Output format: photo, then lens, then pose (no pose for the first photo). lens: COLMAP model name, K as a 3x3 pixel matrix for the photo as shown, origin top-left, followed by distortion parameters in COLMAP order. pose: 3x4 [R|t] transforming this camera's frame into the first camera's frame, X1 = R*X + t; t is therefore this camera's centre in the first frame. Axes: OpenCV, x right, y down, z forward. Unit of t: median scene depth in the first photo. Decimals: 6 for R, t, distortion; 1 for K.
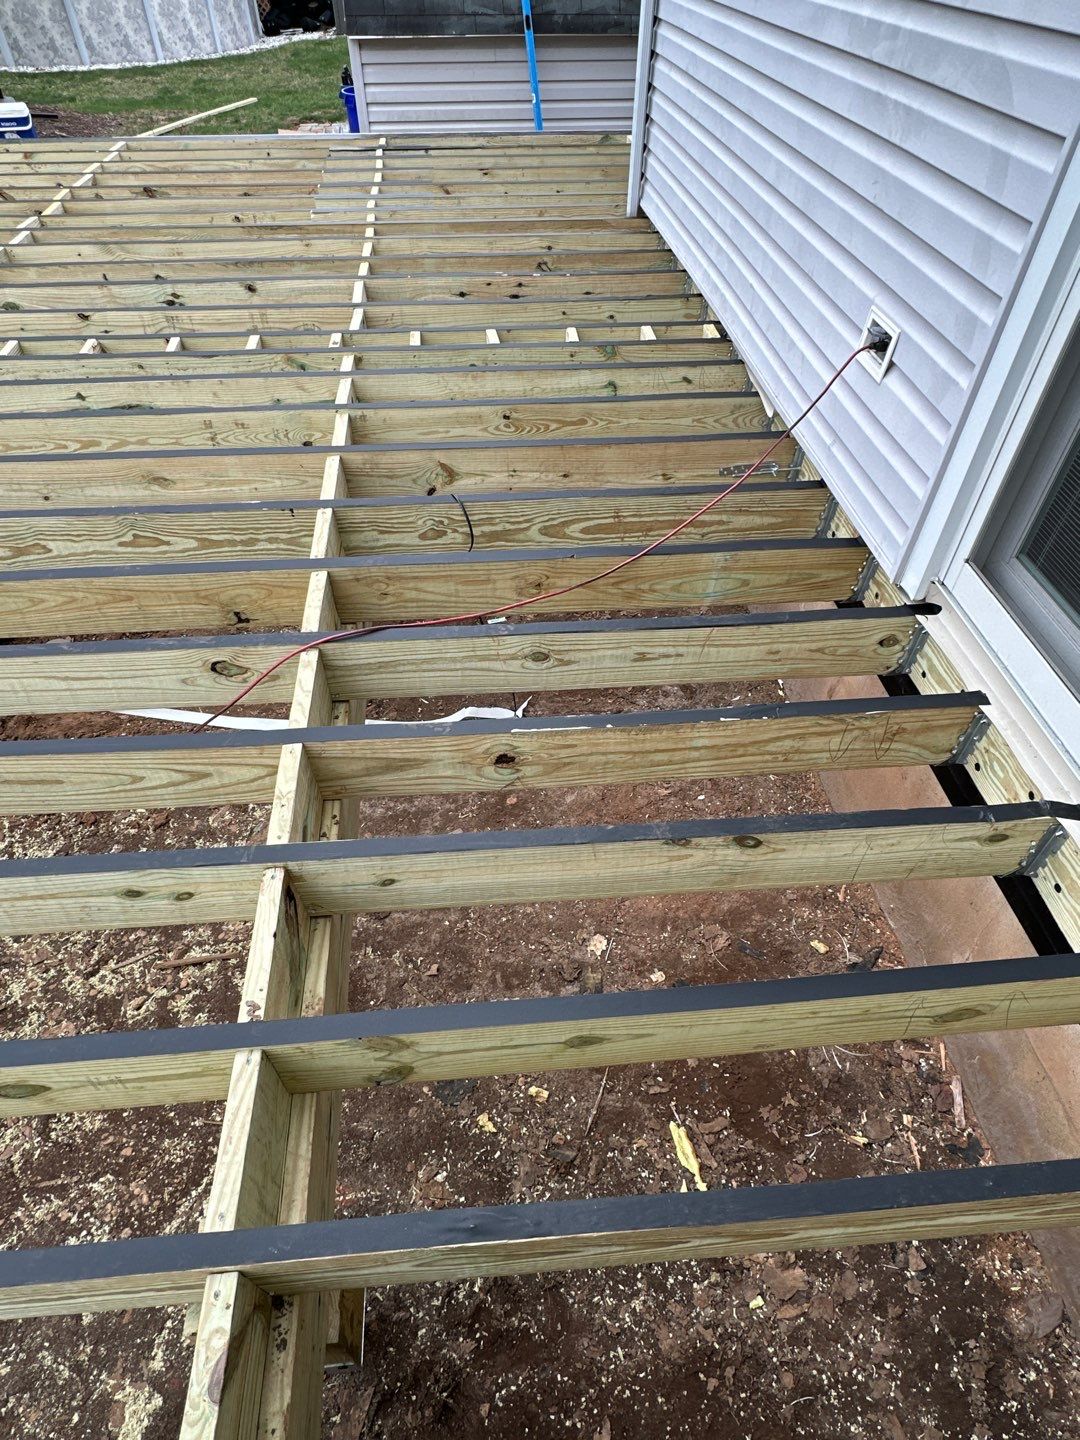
lens RADIAL K [[806.8, 0, 536.8], [0, 806.8, 732.2], [0, 0, 1]] dist [-0.000842, -0.000951]
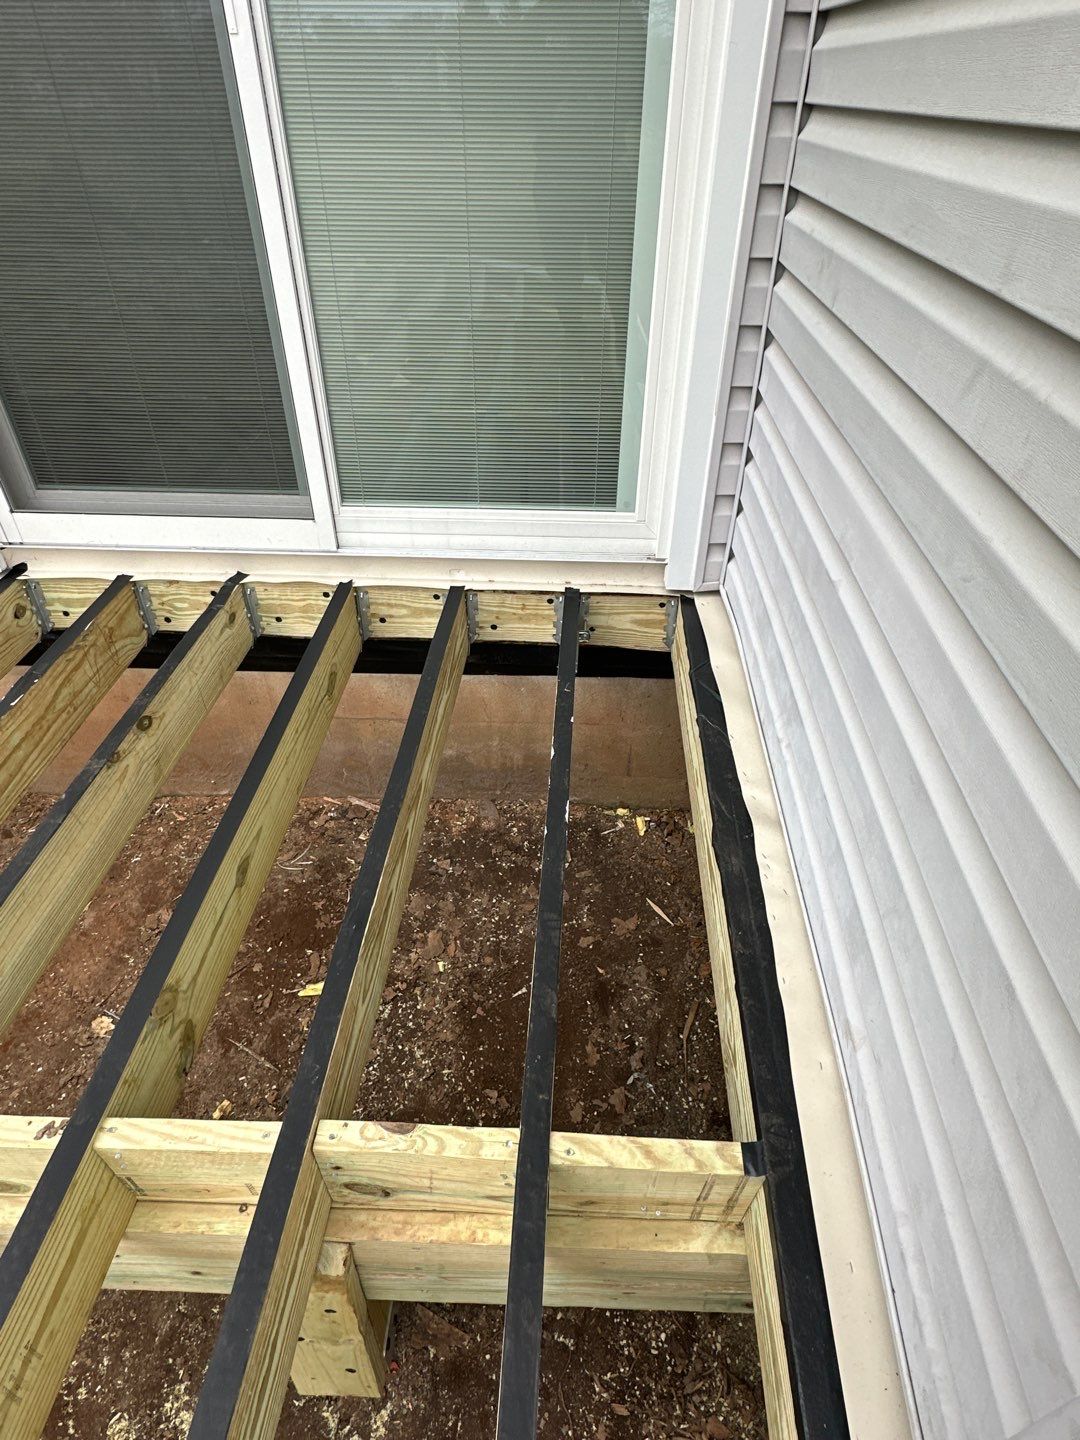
lens RADIAL K [[806.8, 0, 536.8], [0, 806.8, 732.2], [0, 0, 1]] dist [-0.000842, -0.000951]
pose [[0.143109, -0.624252, 0.768003, -0.482802], [0.709897, 0.605444, 0.359839, 0.108823], [-0.689613, 0.493707, 0.529799, -0.001902]]
